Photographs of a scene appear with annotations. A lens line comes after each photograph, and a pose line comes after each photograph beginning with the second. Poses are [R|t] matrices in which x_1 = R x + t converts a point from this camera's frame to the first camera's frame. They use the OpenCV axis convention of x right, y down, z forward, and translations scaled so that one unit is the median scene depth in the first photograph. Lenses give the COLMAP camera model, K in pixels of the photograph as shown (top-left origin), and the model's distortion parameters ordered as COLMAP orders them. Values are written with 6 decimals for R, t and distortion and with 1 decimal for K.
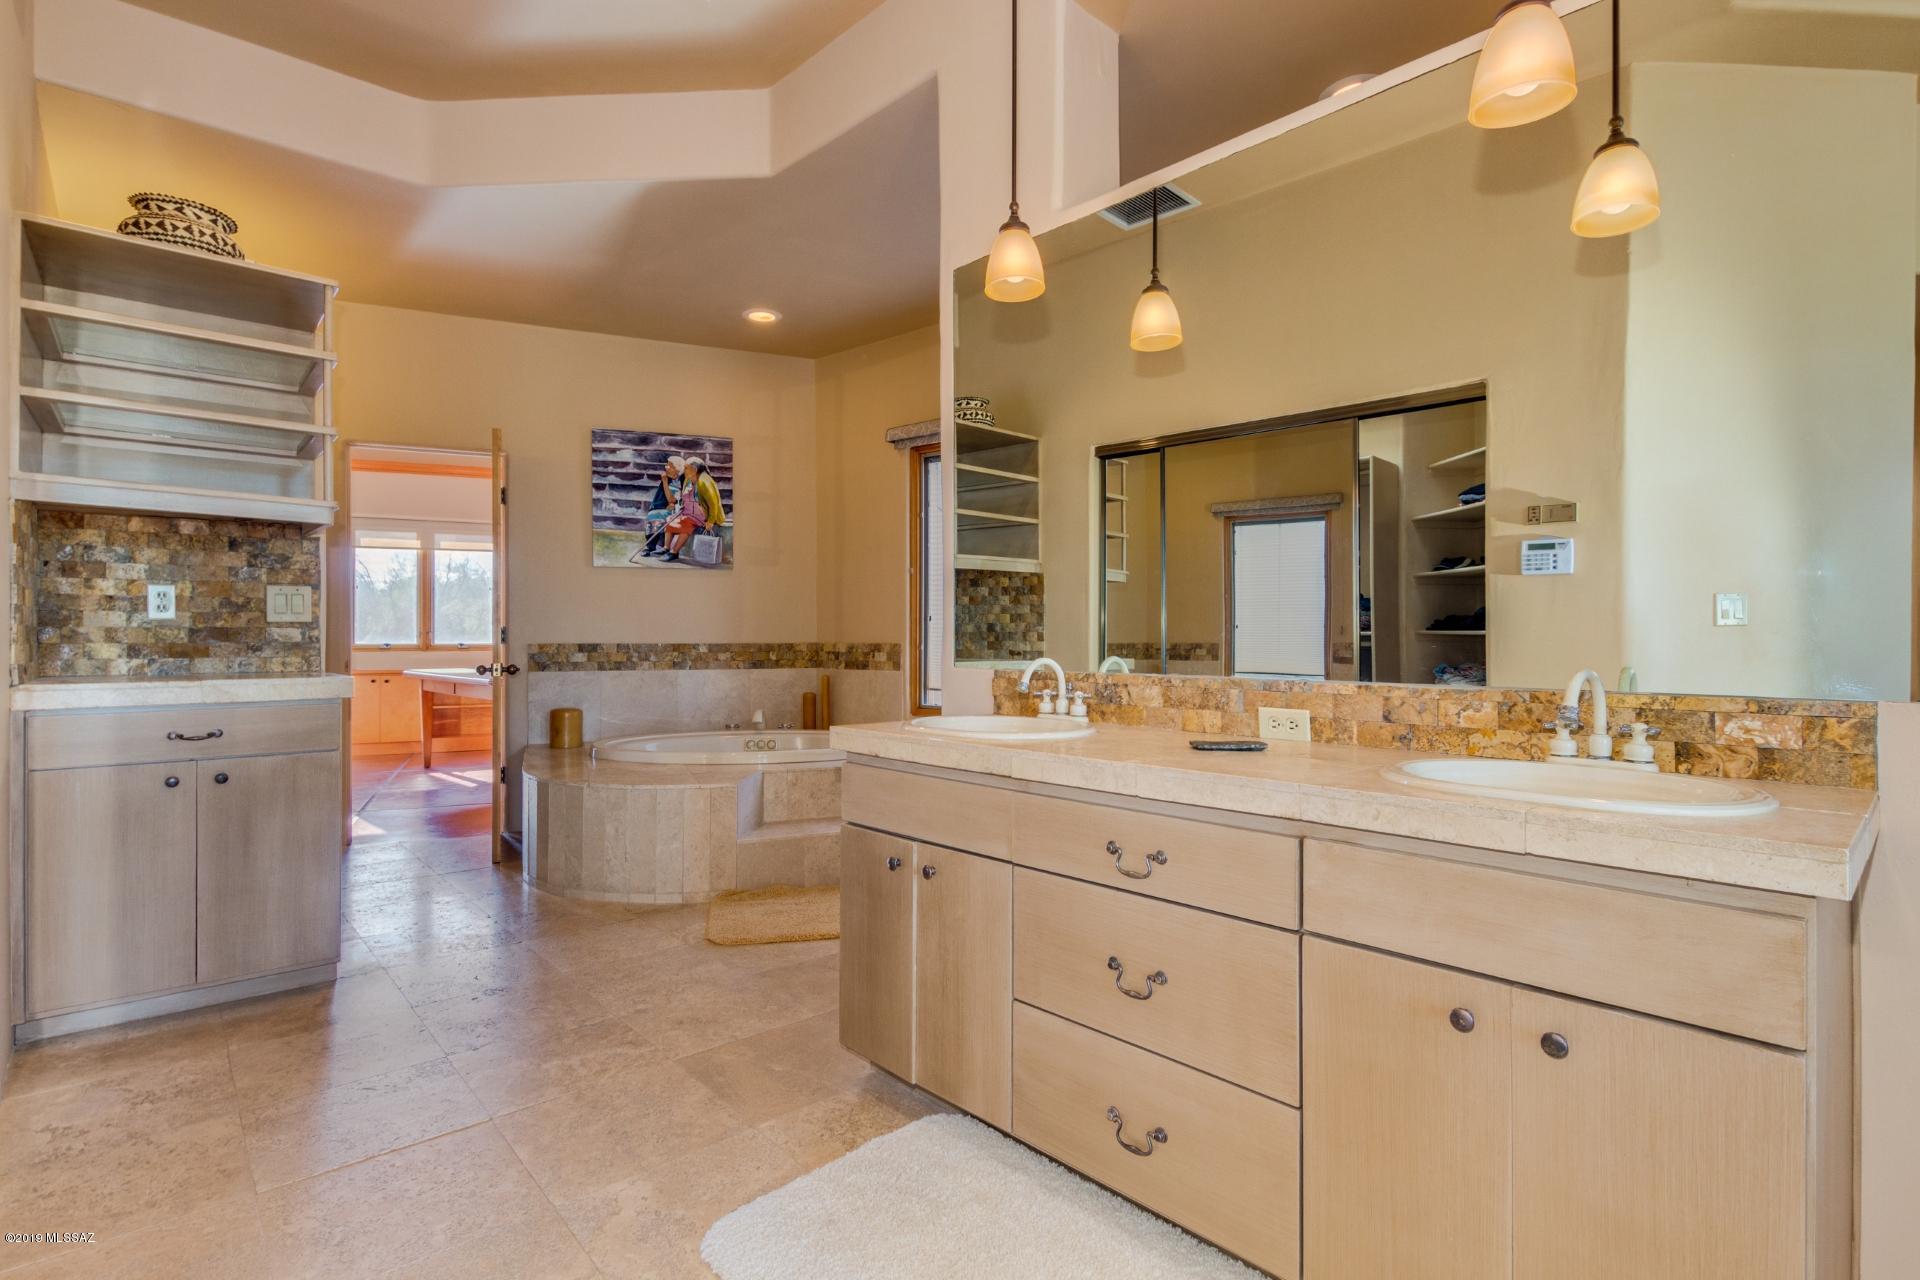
lens RADIAL K [[987.8, 0, 975.2], [0, 987.8, 640.9], [0, 0, 1]] dist [0.000093, 0.000084]
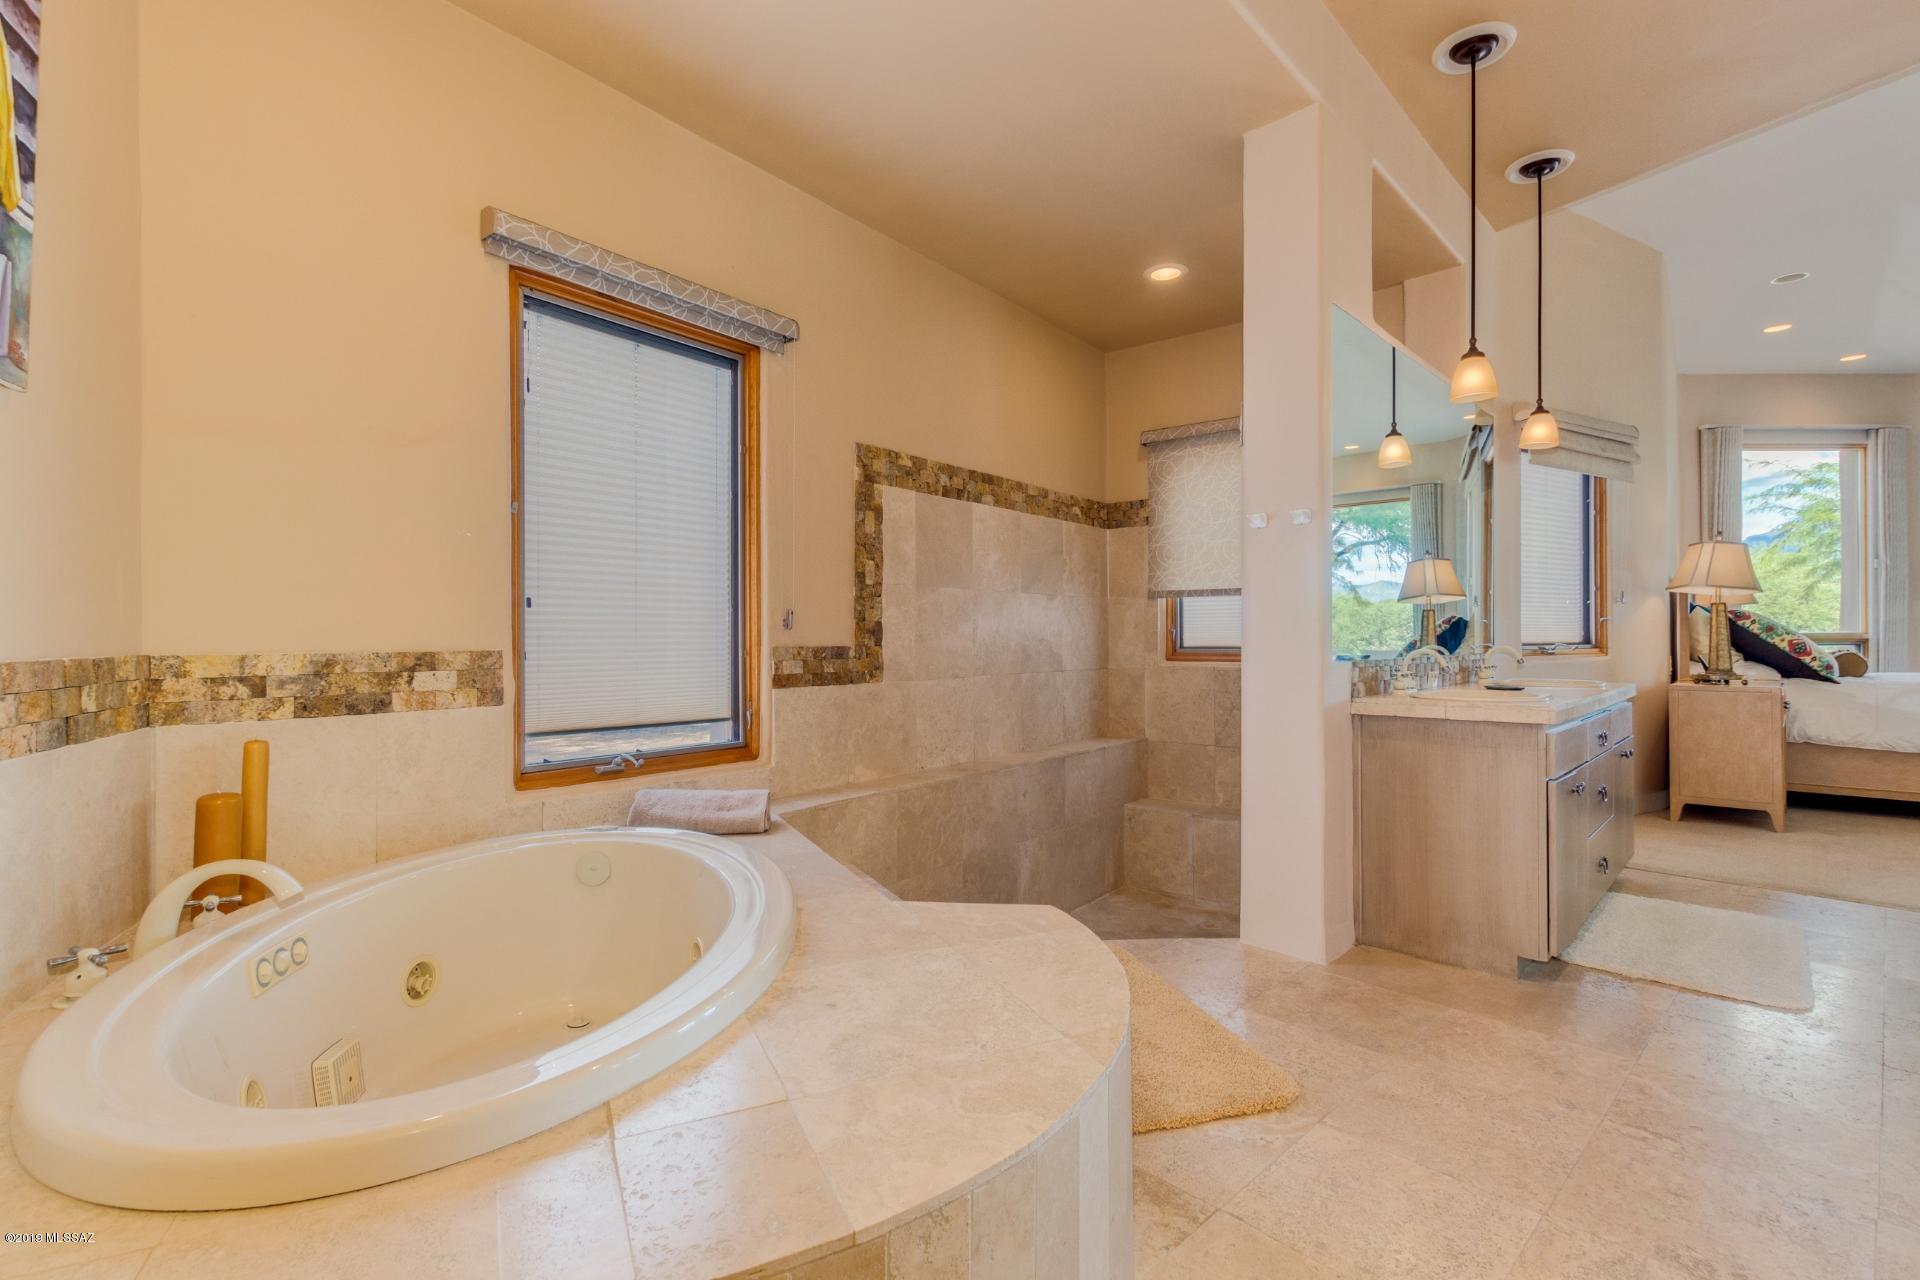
lens RADIAL K [[884.1, 0, 965.8], [0, 884.1, 633.4], [0, 0, 1]] dist [0.018549, -0.004358]
pose [[-0.064426, 0.000325, 0.997922, -0.807239], [0.002112, 0.999998, -0.000189, -0.008147], [-0.997920, 0.002096, -0.064427, 1.198813]]
